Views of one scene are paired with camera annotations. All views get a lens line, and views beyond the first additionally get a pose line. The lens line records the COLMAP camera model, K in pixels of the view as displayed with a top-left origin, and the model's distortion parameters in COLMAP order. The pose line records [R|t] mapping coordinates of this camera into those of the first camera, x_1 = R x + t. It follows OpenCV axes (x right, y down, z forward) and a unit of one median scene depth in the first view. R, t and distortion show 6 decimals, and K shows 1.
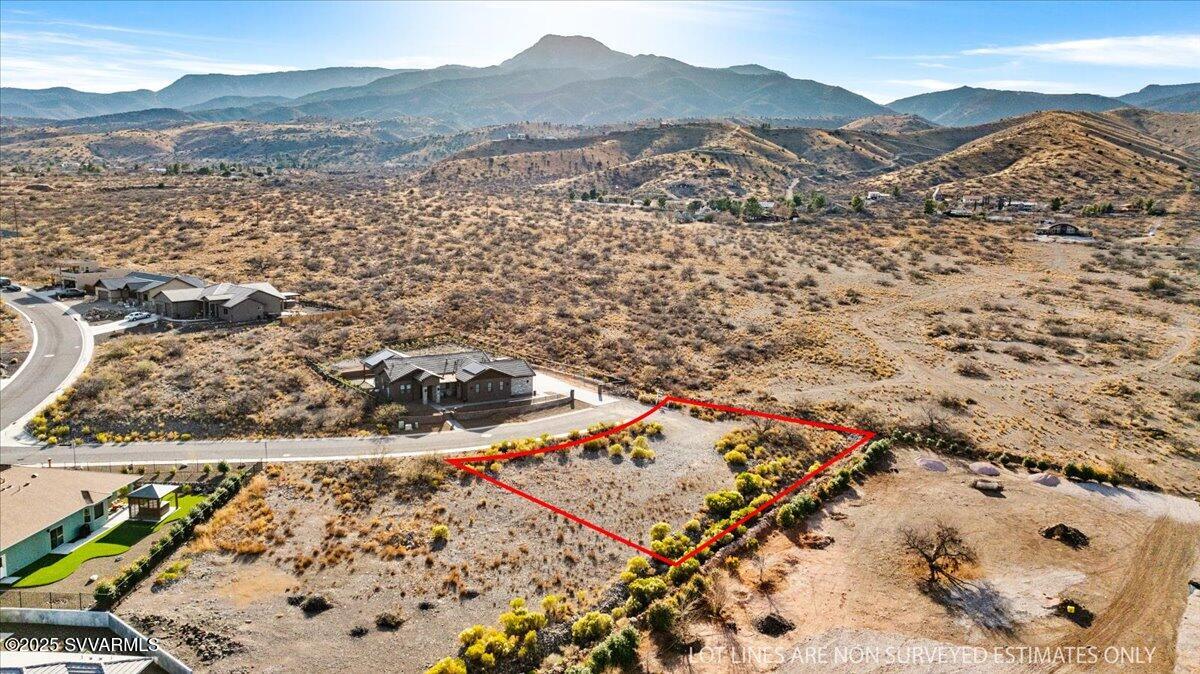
lens RADIAL K [[846.6, 0, 600.0], [0, 846.6, 337.0], [0, 0, 1]] dist [-0.023230, 0.003370]
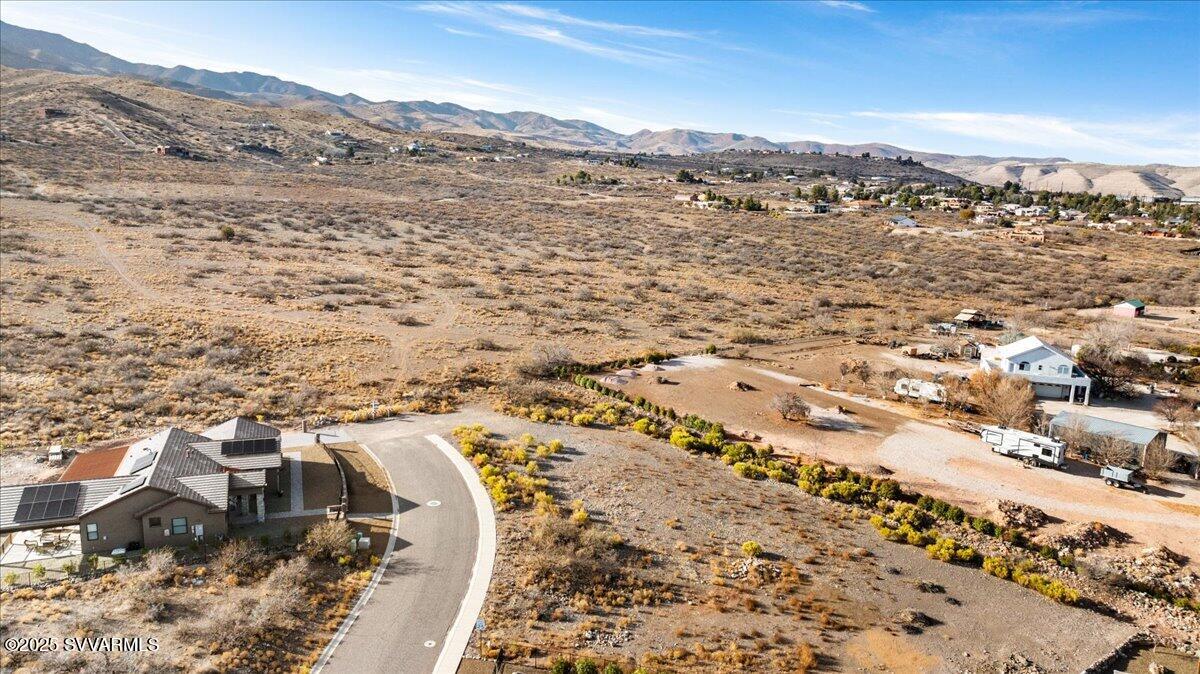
lens RADIAL K [[838.0, 0, 600.0], [0, 838.0, 337.0], [0, 0, 1]] dist [-0.025032, 0.008530]
pose [[0.201154, -0.200418, 0.958838, -0.100123], [0.132602, 0.975407, 0.176063, -0.017471], [-0.970543, 0.091728, 0.222782, 0.087338]]
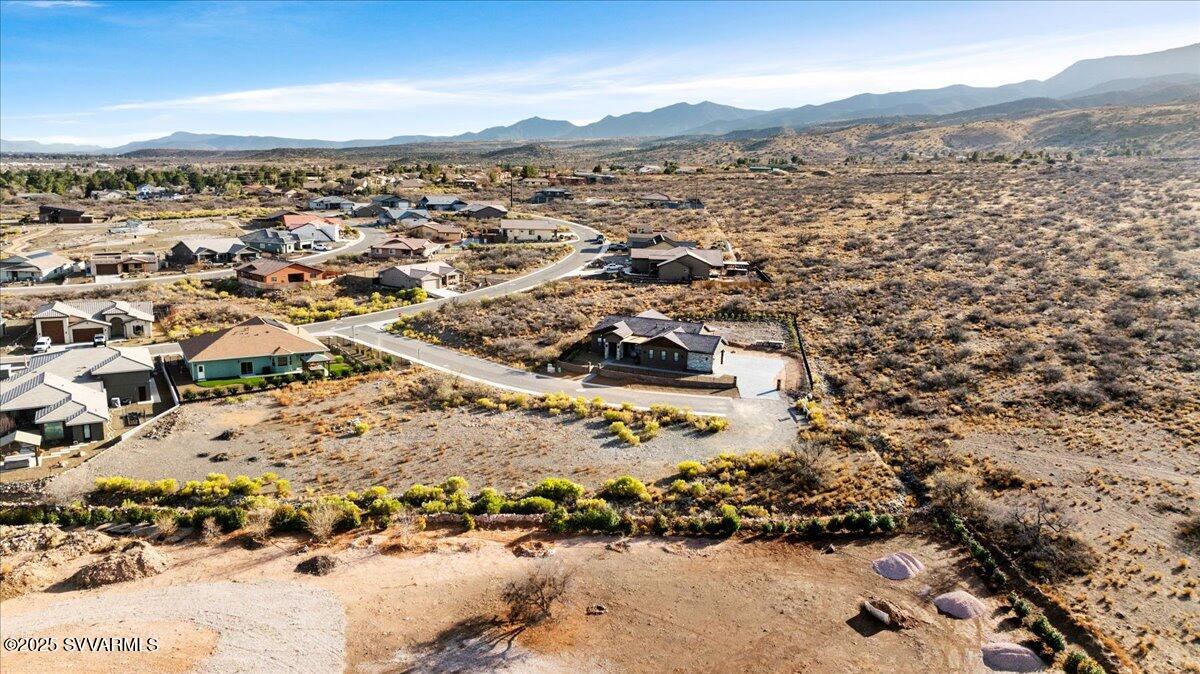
lens RADIAL K [[838.0, 0, 600.0], [0, 838.0, 337.0], [0, 0, 1]] dist [-0.025032, 0.008530]
pose [[0.565527, 0.153510, -0.810317, 0.090776], [-0.143060, 0.985889, 0.086929, -0.005493], [0.812227, 0.066763, 0.579508, 0.051580]]
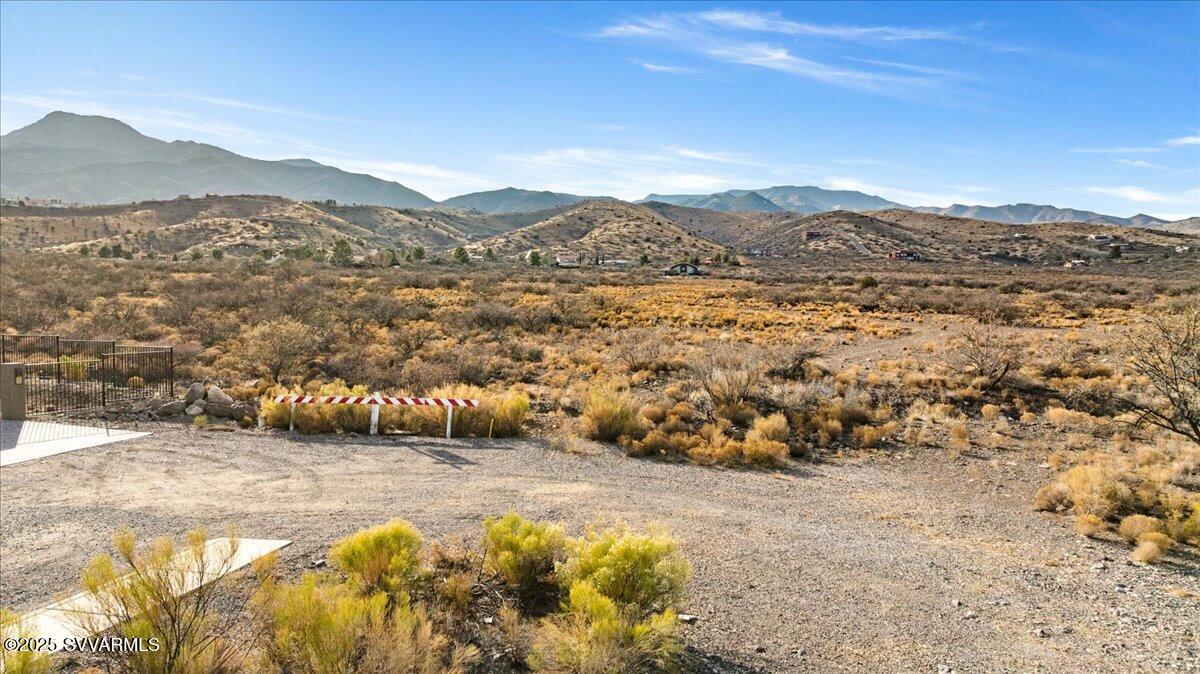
lens RADIAL K [[838.0, 0, 600.0], [0, 838.0, 337.0], [0, 0, 1]] dist [-0.025032, 0.008530]
pose [[0.873142, -0.042923, 0.485572, 0.003375], [0.098303, 0.991155, -0.089151, 0.011876], [-0.477451, 0.125575, 0.869639, 0.122103]]
